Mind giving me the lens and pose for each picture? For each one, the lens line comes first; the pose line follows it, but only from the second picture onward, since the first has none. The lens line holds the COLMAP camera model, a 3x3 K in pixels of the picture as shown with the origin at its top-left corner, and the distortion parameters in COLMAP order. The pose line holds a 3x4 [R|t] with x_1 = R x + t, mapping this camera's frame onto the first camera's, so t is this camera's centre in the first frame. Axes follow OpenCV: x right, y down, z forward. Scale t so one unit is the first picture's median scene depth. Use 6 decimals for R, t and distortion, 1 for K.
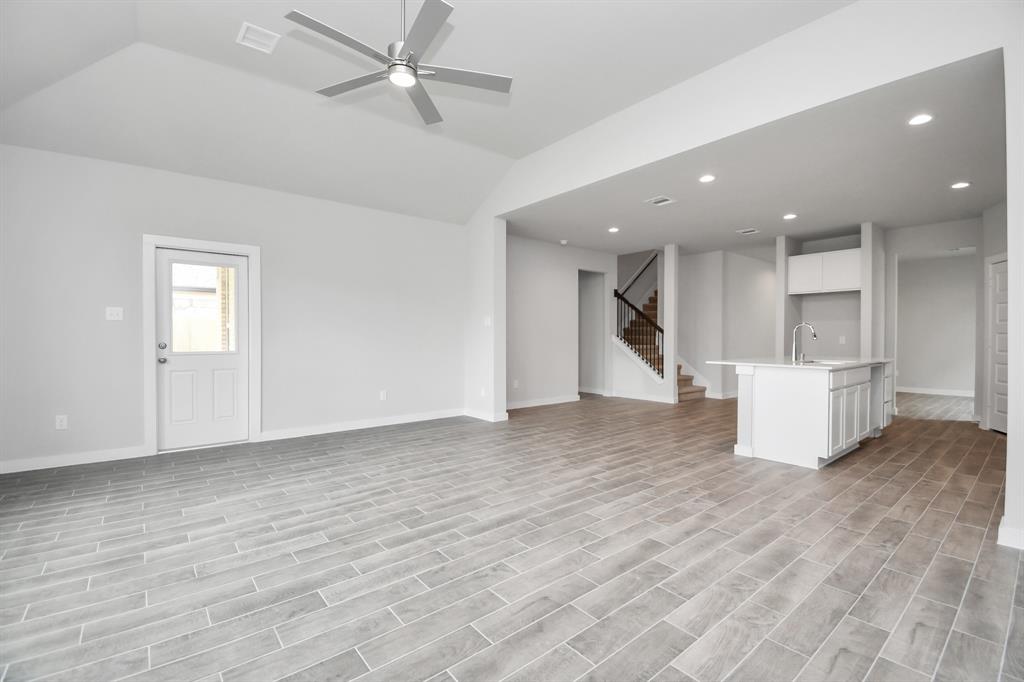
lens RADIAL K [[468.9, 0, 509.1], [0, 468.9, 336.3], [0, 0, 1]] dist [-0.009673, -0.009762]
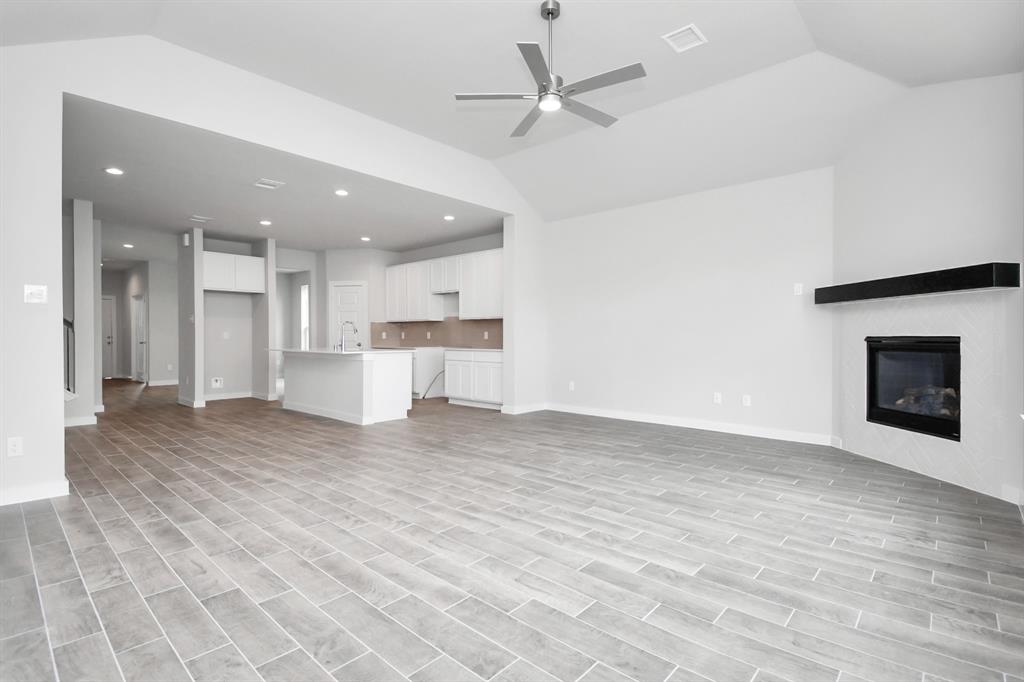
lens RADIAL K [[468.9, 0, 532.8], [0, 468.9, 334.8], [0, 0, 1]] dist [-0.009673, -0.009762]
pose [[-0.178529, -0.002315, 0.983932, -1.104901], [-0.000990, 0.999997, 0.002173, 0.010816], [-0.983934, -0.000586, -0.178531, 1.007219]]
